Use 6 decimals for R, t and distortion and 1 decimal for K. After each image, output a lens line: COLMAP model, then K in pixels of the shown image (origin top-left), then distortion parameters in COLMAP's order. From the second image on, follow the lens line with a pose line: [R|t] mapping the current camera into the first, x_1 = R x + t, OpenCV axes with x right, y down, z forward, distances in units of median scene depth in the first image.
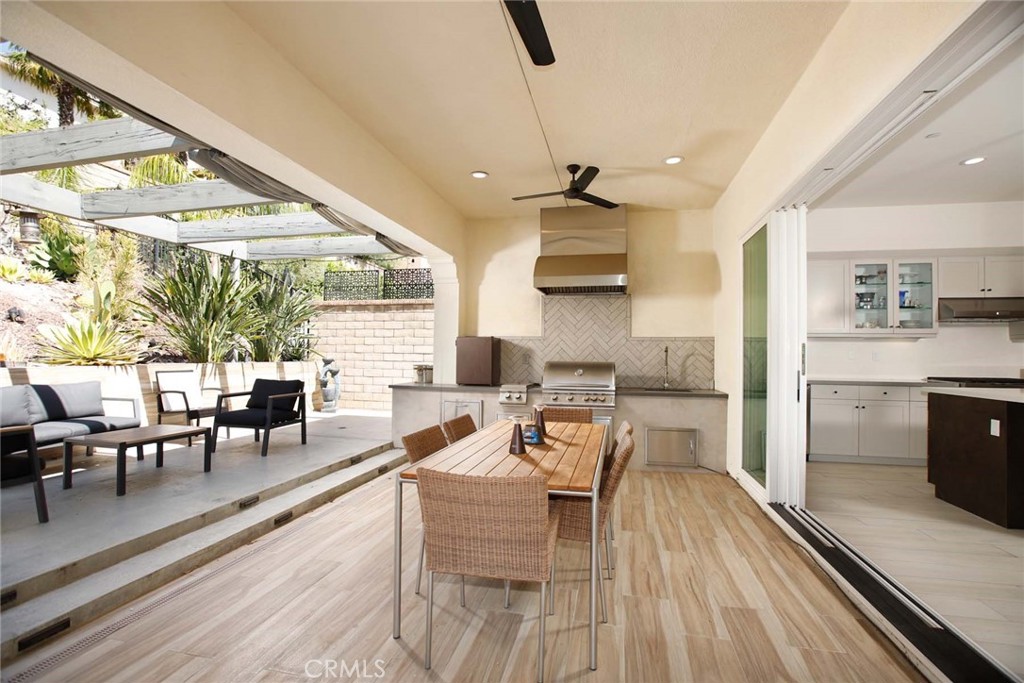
lens RADIAL K [[494.5, 0, 512.0], [0, 494.5, 341.5], [0, 0, 1]] dist [-0.025809, 0.000258]
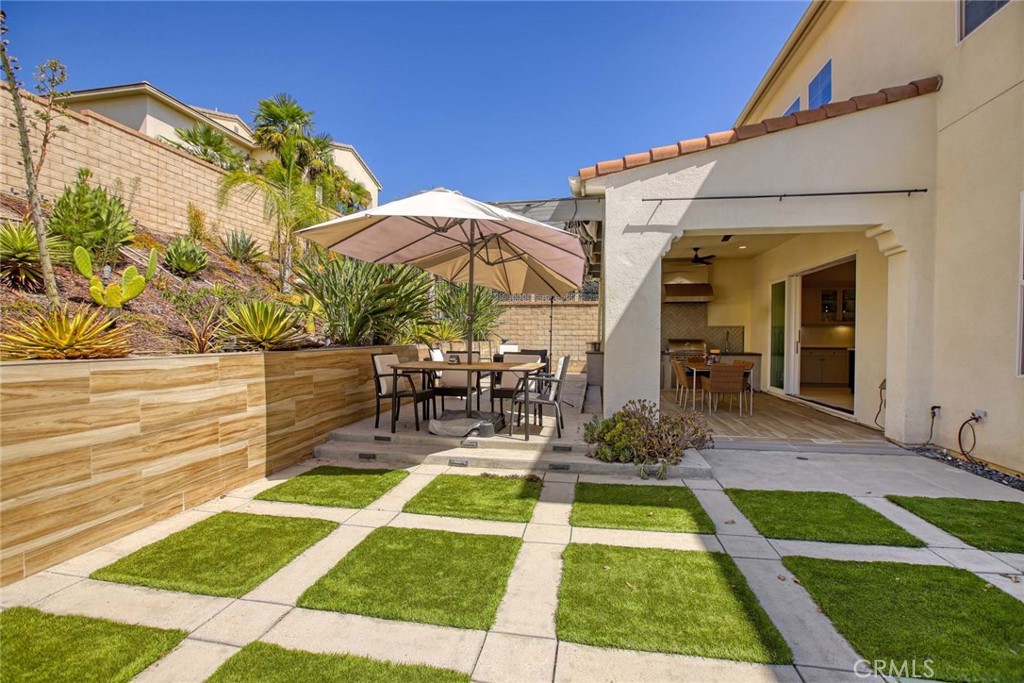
lens RADIAL K [[485.1, 0, 532.3], [0, 485.1, 339.8], [0, 0, 1]] dist [-0.000565, 0.000293]
pose [[0.996968, -0.009422, 0.077240, -0.622555], [0.006550, 0.999281, 0.037356, -0.030764], [-0.077536, -0.036736, 0.996312, -0.879096]]
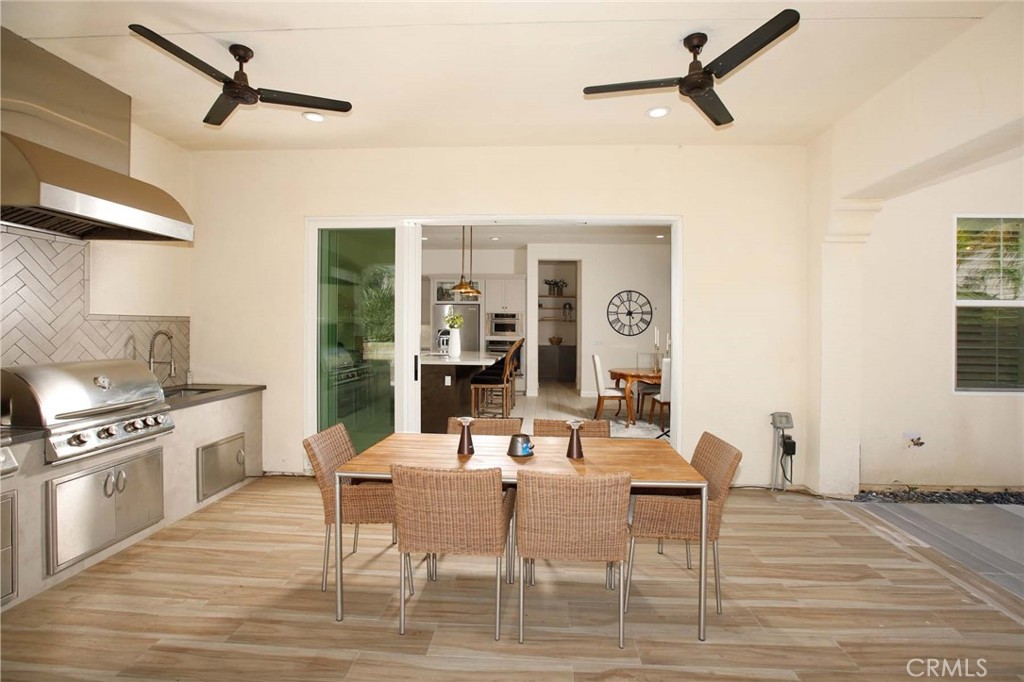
lens RADIAL K [[494.5, 0, 512.0], [0, 494.5, 341.0], [0, 0, 1]] dist [-0.025809, 0.000258]
pose [[-0.143275, -0.041032, 0.988832, -0.441161], [-0.038424, 0.998617, 0.035871, -0.018501], [-0.988937, -0.032856, -0.144654, 0.622043]]
